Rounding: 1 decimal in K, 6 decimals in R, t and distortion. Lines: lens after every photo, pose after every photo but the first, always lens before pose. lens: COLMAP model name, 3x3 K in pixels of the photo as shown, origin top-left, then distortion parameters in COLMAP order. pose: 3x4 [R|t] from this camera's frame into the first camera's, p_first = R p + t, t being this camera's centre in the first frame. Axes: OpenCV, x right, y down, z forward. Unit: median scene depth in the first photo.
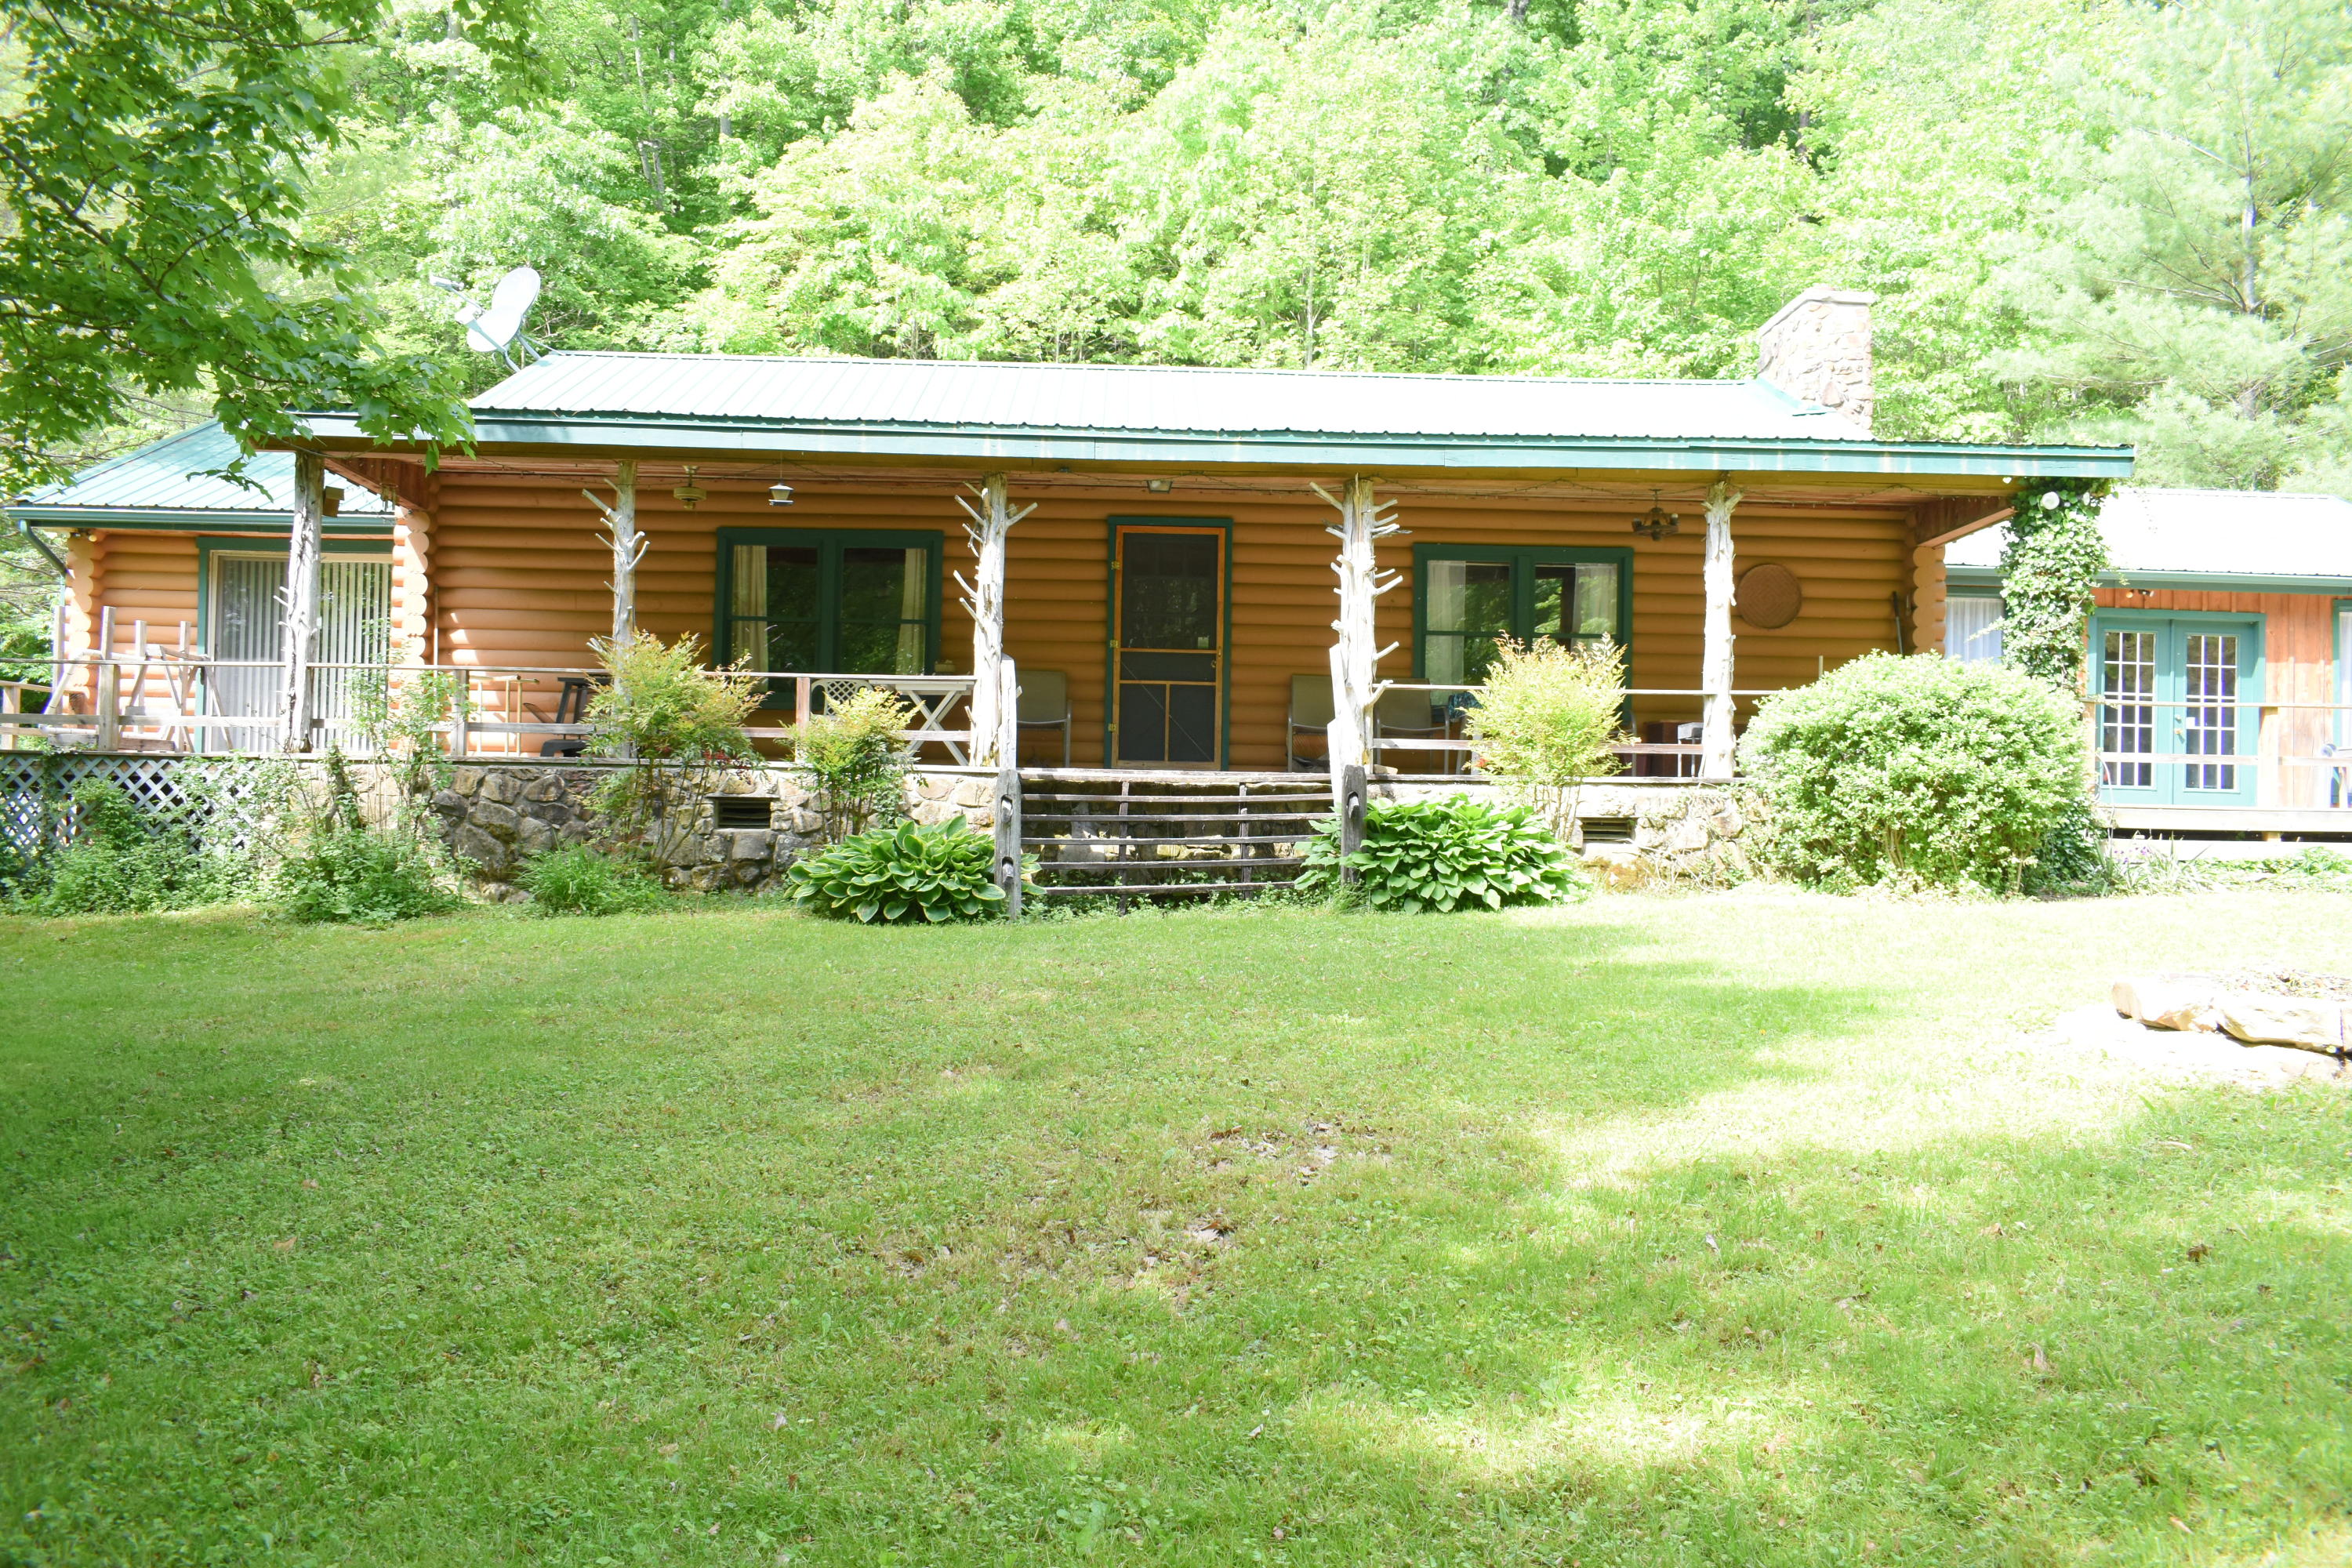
lens RADIAL K [[1788.5, 0, 1185.6], [0, 1788.5, 782.7], [0, 0, 1]] dist [-0.025042, 0.014627]
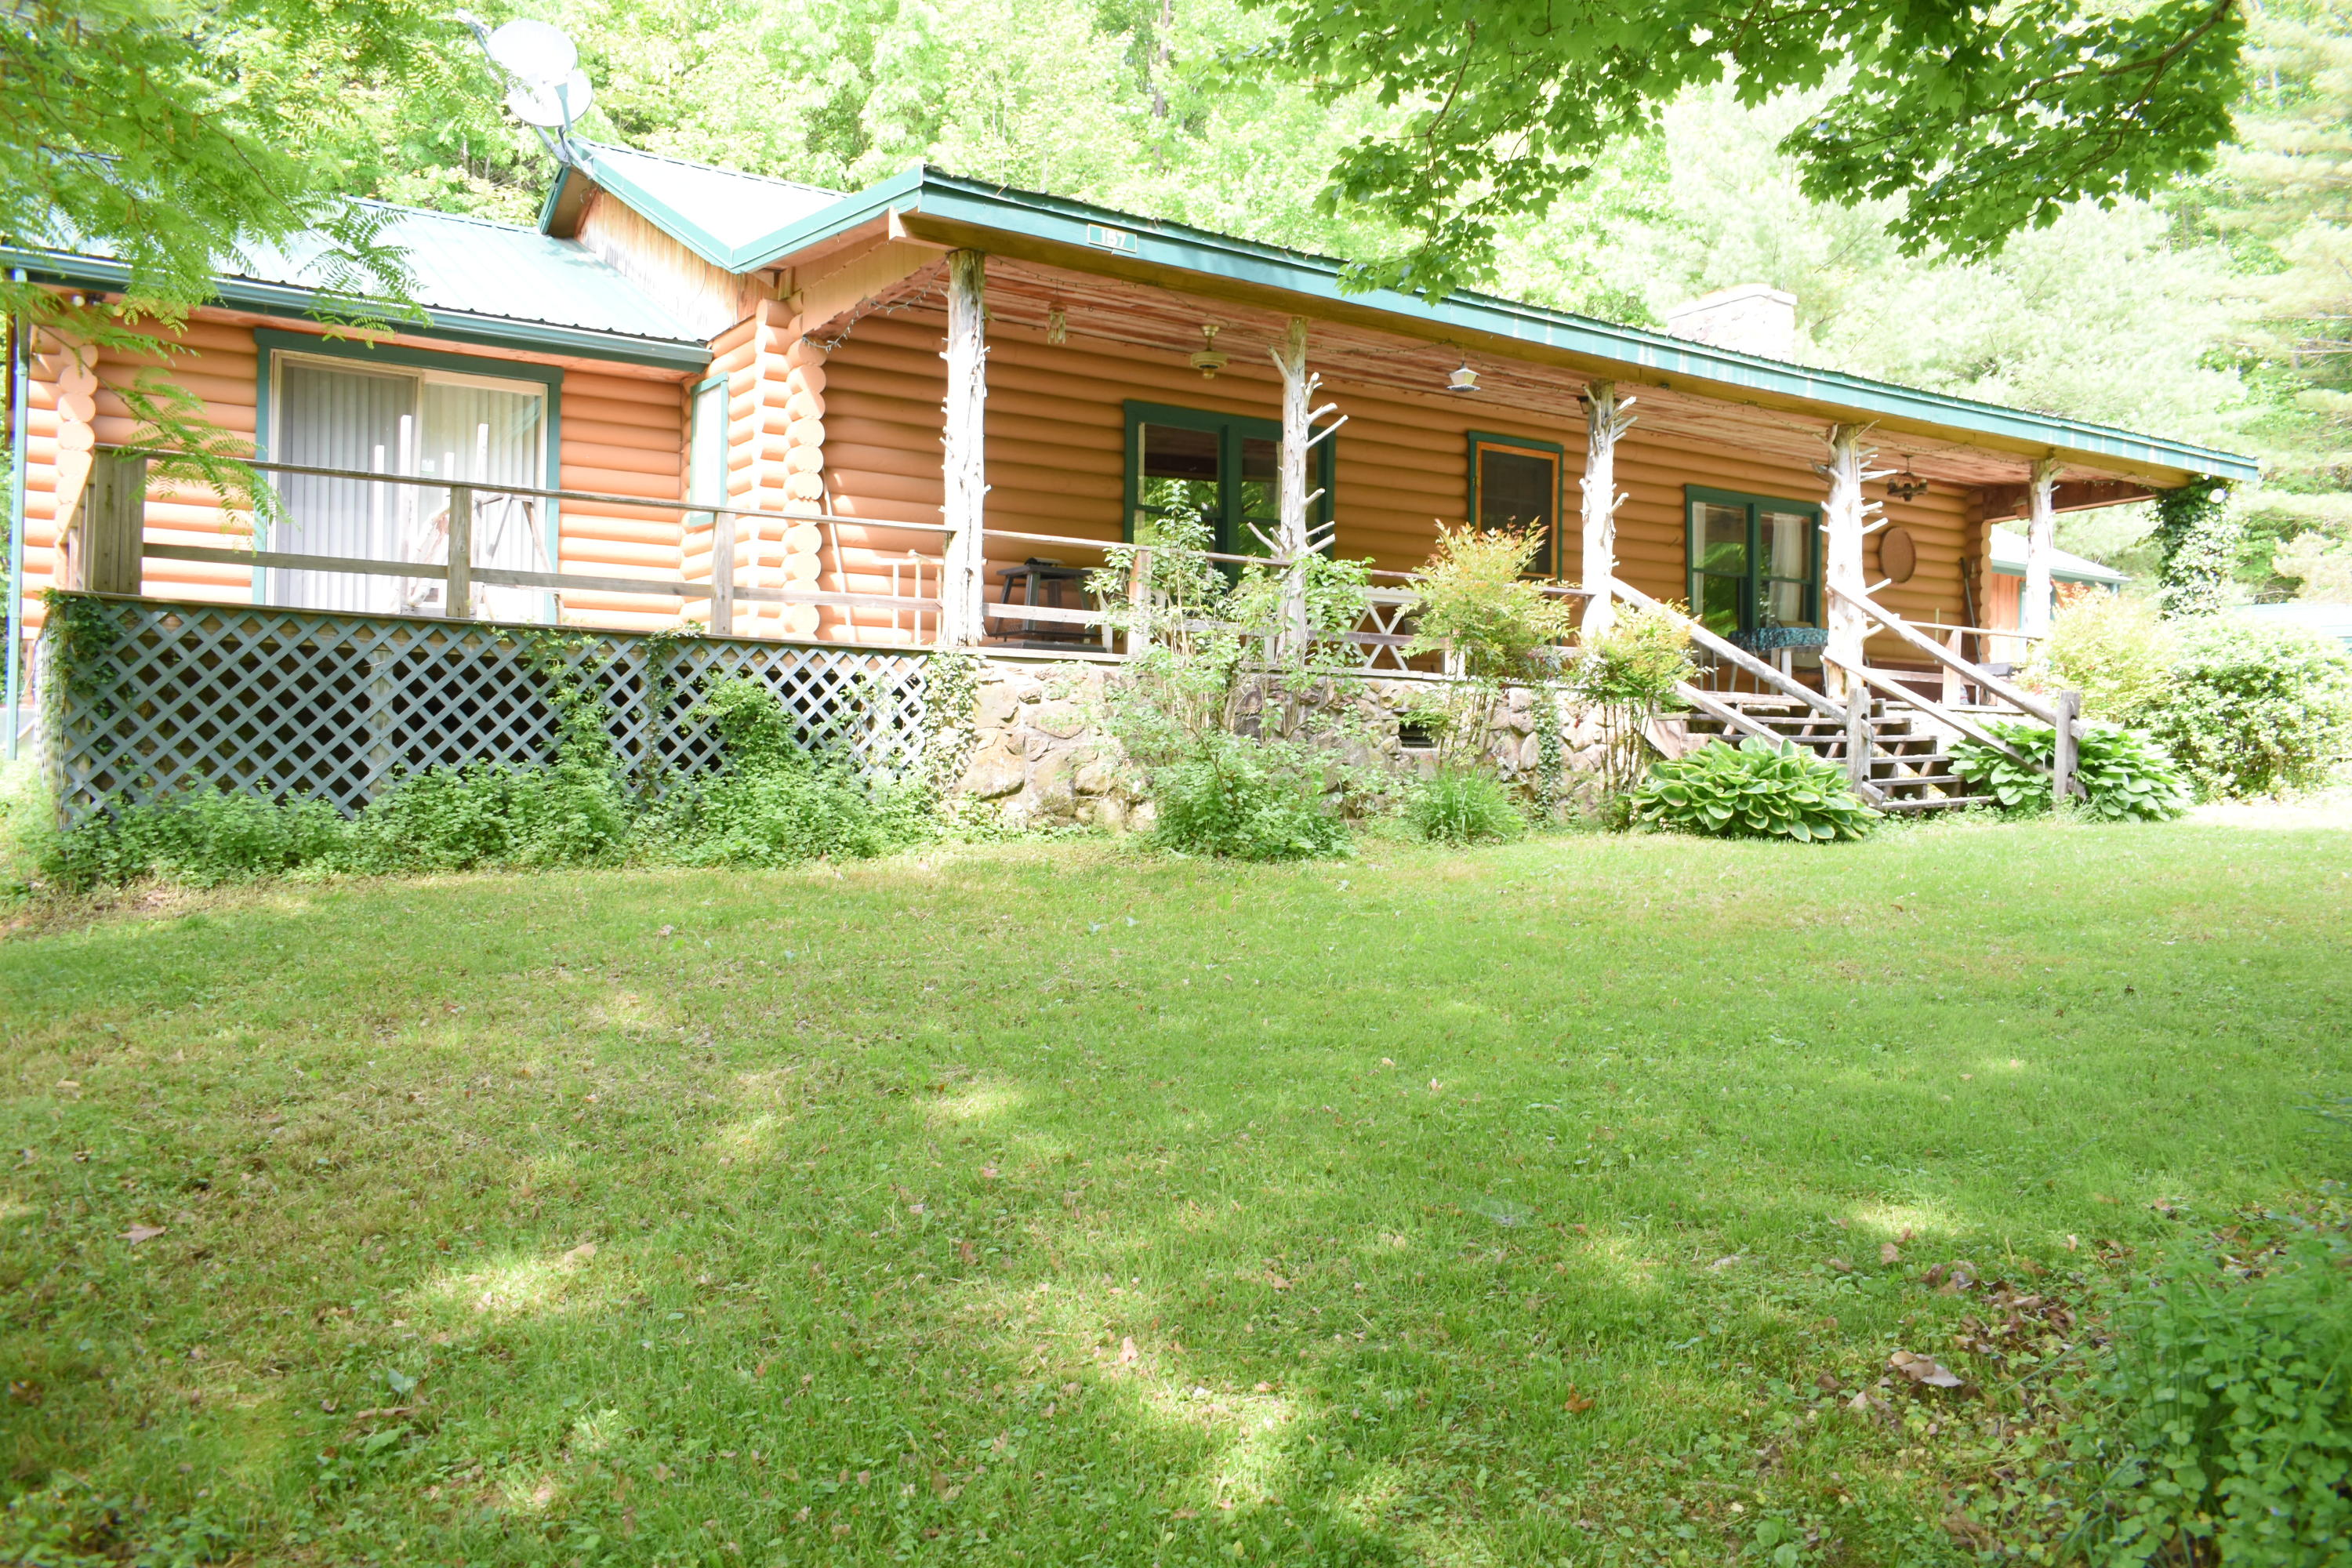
lens RADIAL K [[1788.5, 0, 1168.5], [0, 1788.5, 773.4], [0, 0, 1]] dist [-0.025042, 0.014627]
pose [[0.855923, -0.002851, 0.517095, -0.814479], [-0.013041, 0.999548, 0.027098, 0.015647], [-0.516938, -0.029938, 0.855499, 0.293317]]
